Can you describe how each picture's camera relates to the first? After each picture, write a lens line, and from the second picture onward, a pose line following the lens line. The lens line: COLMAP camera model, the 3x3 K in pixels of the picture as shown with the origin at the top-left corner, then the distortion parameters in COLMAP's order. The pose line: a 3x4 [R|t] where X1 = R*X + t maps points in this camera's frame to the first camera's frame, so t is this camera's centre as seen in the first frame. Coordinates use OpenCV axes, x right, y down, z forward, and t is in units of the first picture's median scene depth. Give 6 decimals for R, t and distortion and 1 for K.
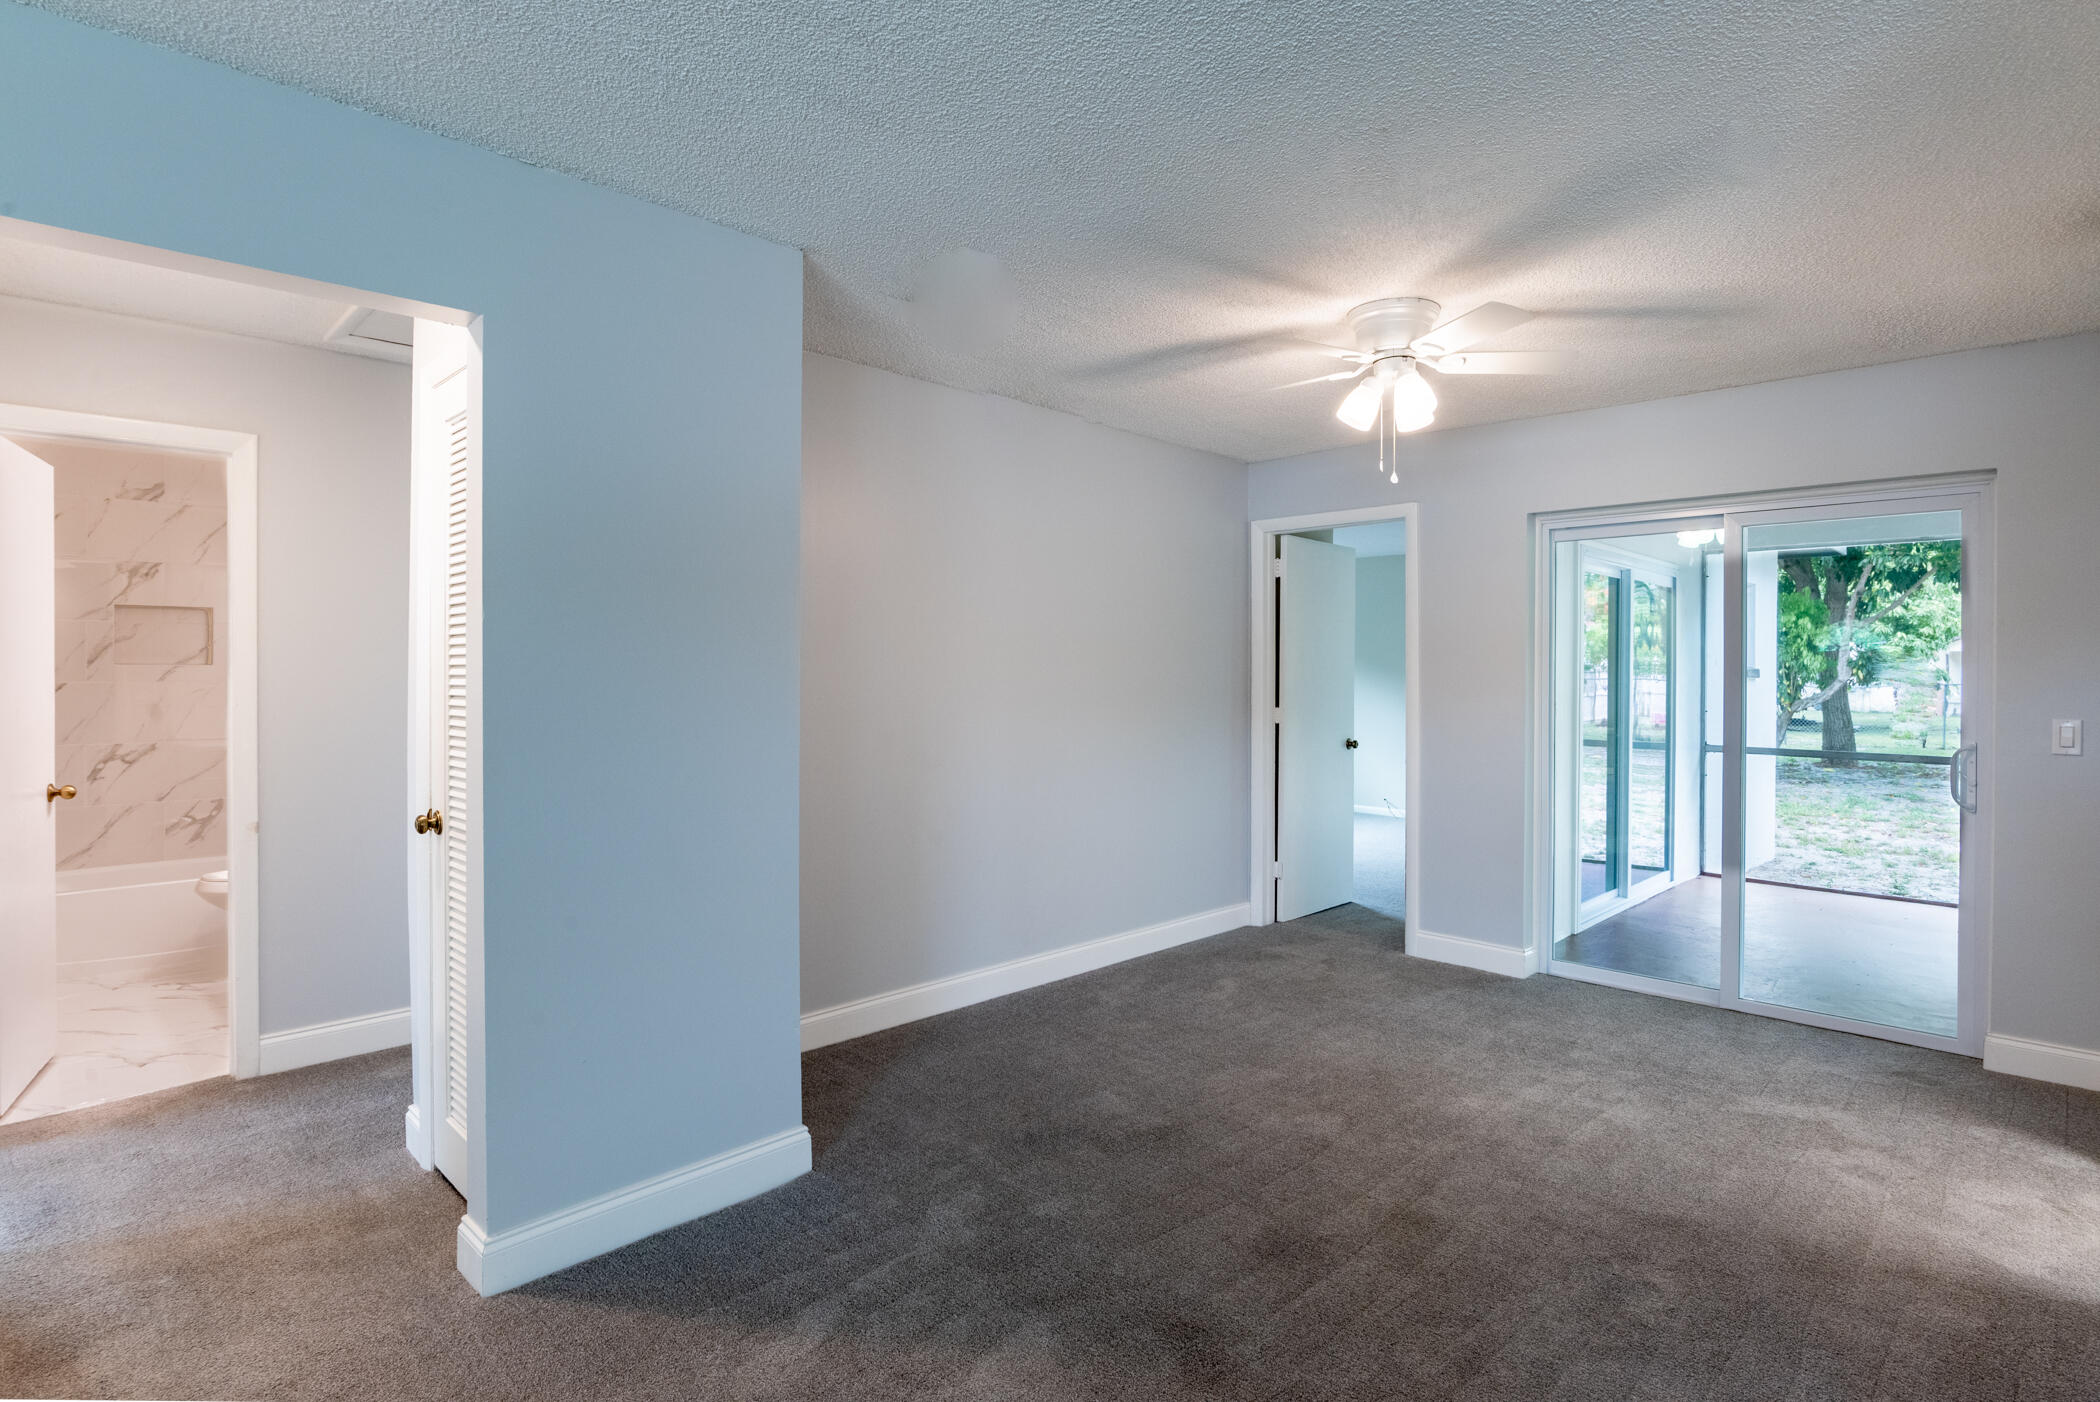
lens RADIAL K [[1072.9, 0, 1051.6], [0, 1072.9, 657.0], [0, 0, 1]] dist [-0.013964, -0.000395]
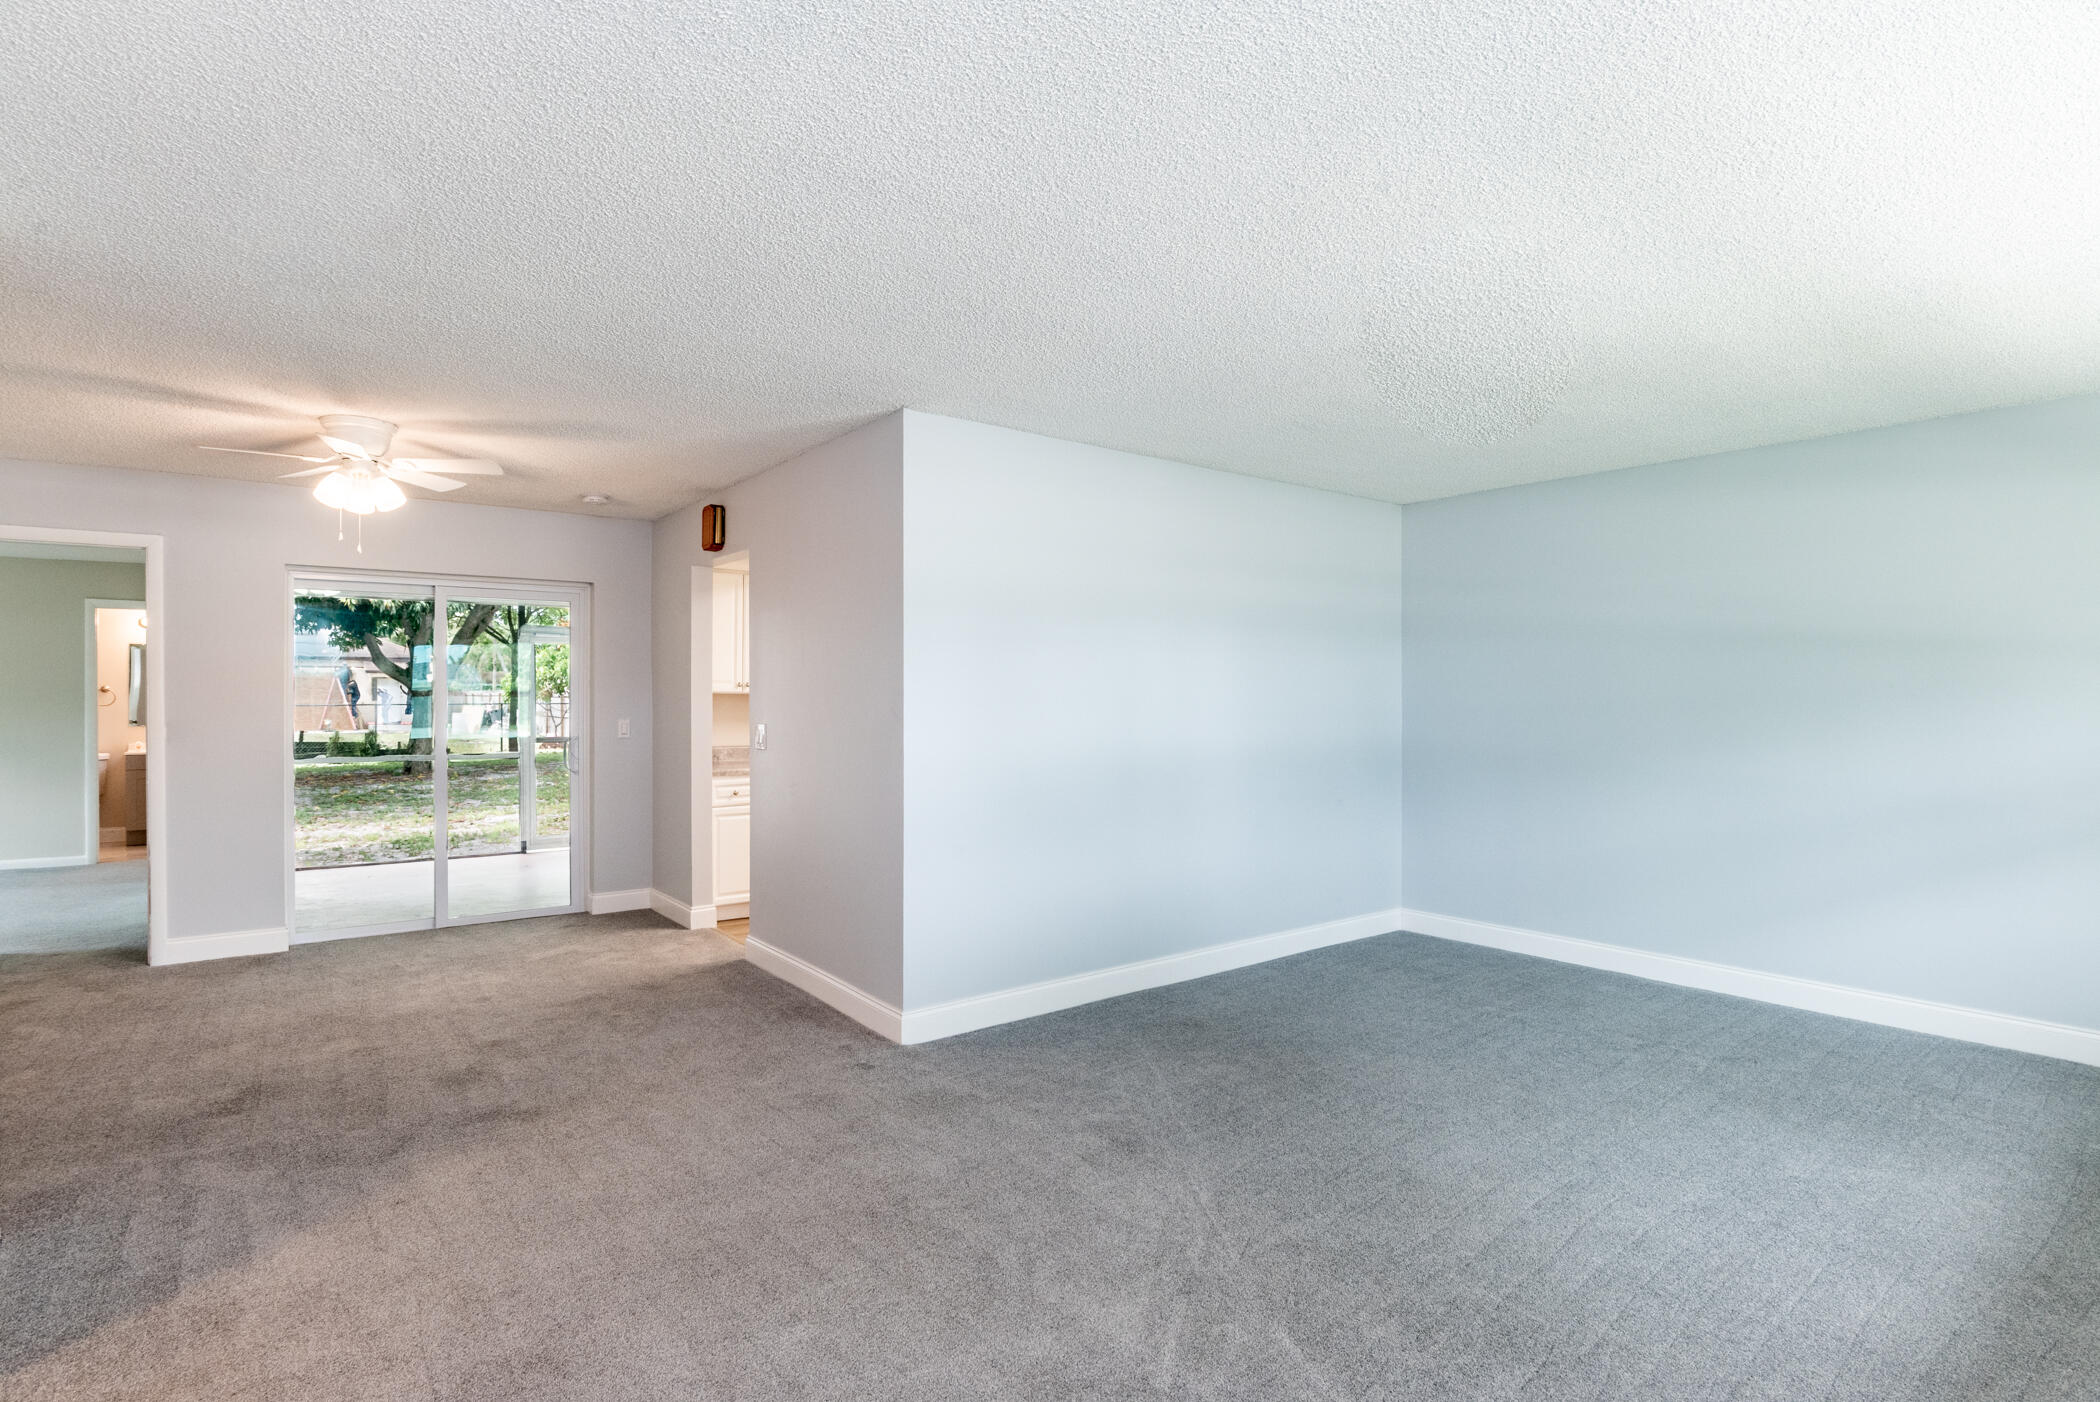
lens RADIAL K [[1032.7, 0, 1050.0], [0, 1032.7, 701.0], [0, 0, 1]] dist [-0.001049, -0.000186]
pose [[0.133536, -0.010106, 0.990992, -0.869524], [-0.008050, 0.999904, 0.011282, -0.002659], [-0.991011, -0.009484, 0.133442, -0.012121]]
